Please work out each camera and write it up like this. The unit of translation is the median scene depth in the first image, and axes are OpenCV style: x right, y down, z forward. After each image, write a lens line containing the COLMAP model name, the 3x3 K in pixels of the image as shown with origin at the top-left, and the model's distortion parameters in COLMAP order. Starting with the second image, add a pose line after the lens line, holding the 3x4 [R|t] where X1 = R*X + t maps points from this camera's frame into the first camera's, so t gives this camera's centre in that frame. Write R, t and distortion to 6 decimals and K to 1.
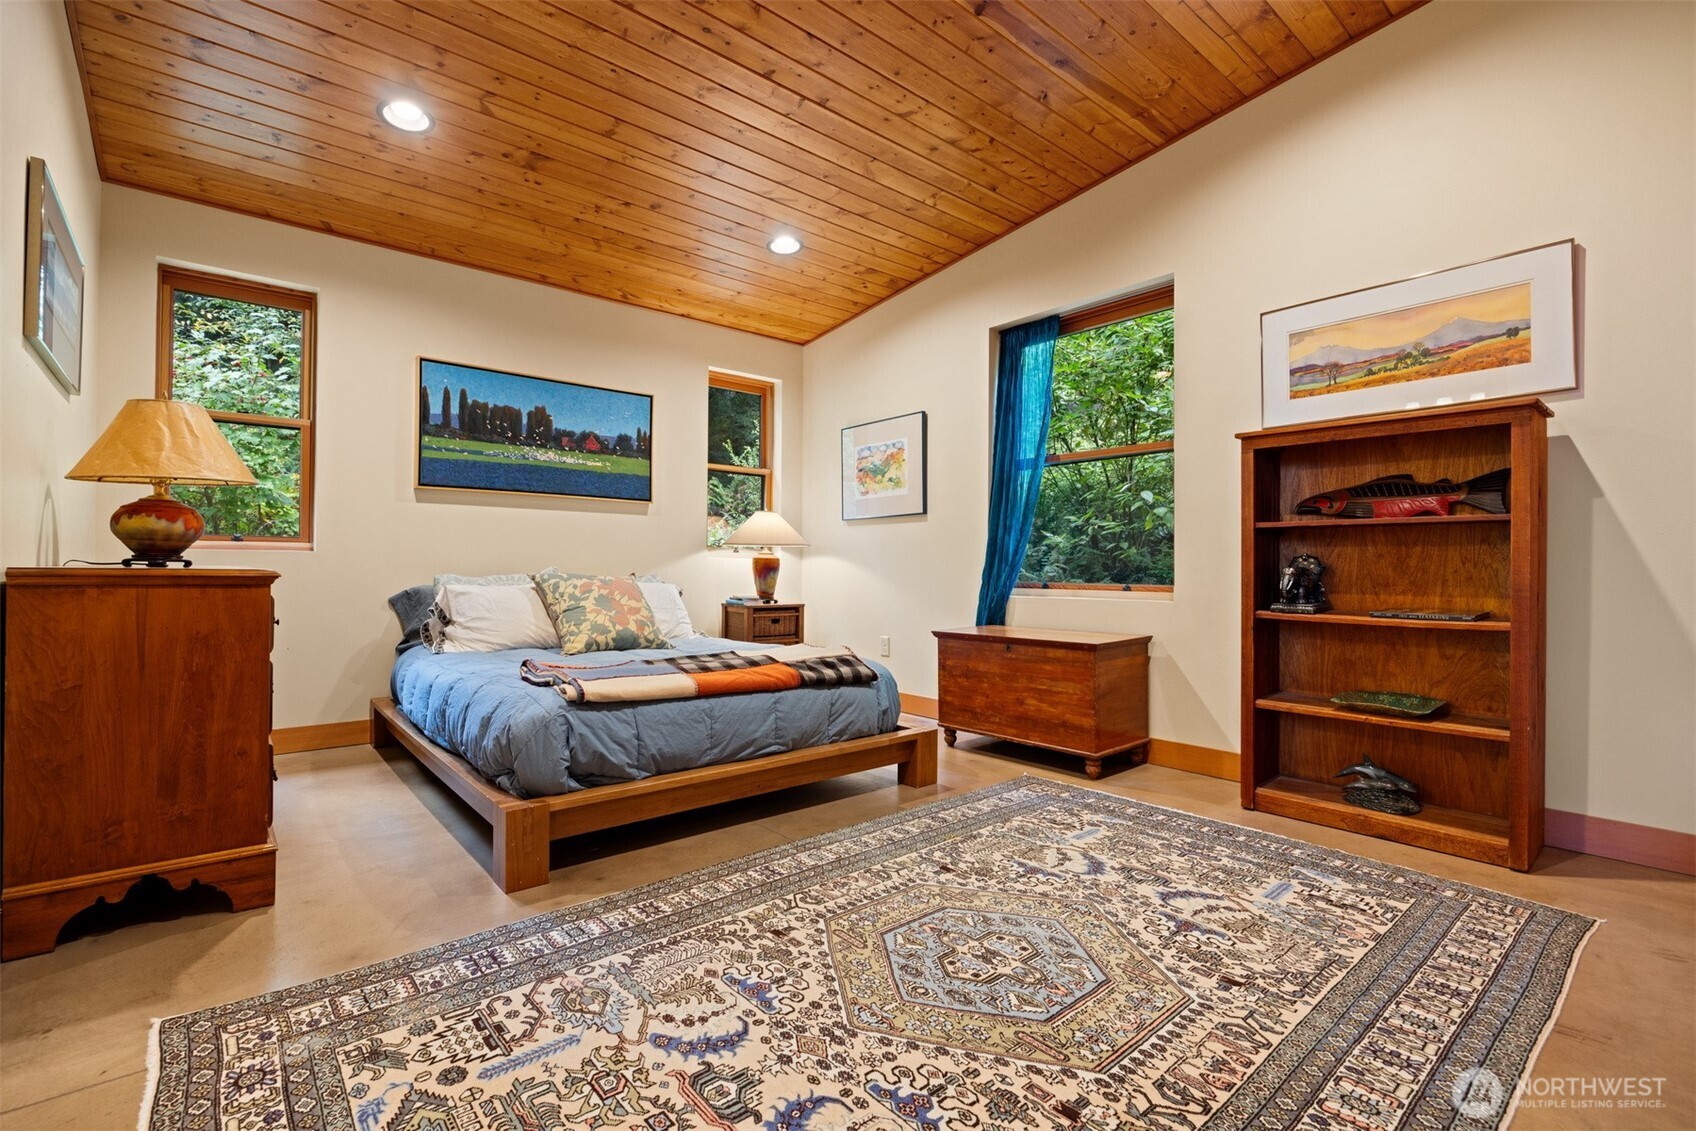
lens RADIAL K [[766.0, 0, 851.6], [0, 766.0, 567.4], [0, 0, 1]] dist [-0.012475, 0.000671]
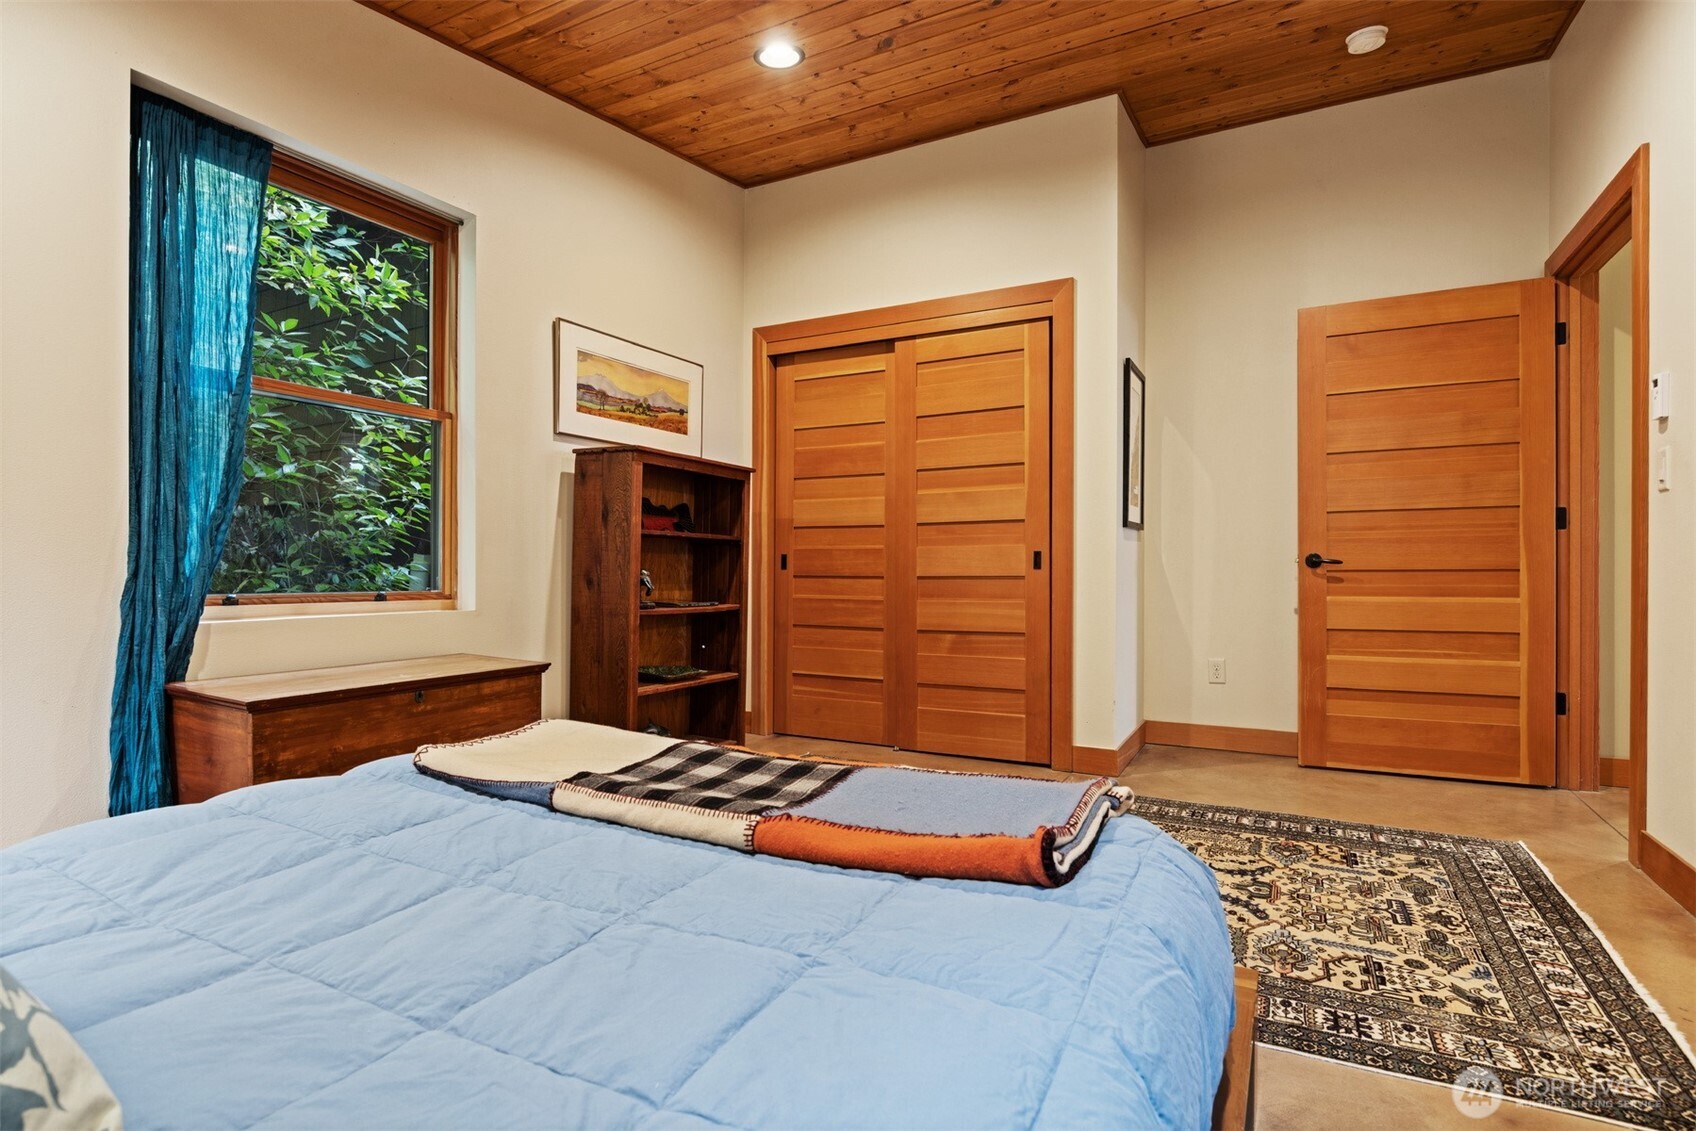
lens RADIAL K [[845.6, 0, 857.8], [0, 845.6, 567.3], [0, 0, 1]] dist [-0.004461, -0.000233]
pose [[-0.373469, -0.001011, 0.927642, -1.358330], [-0.006598, 0.999977, -0.001567, -0.006345], [-0.927619, -0.006706, -0.373468, 2.189423]]
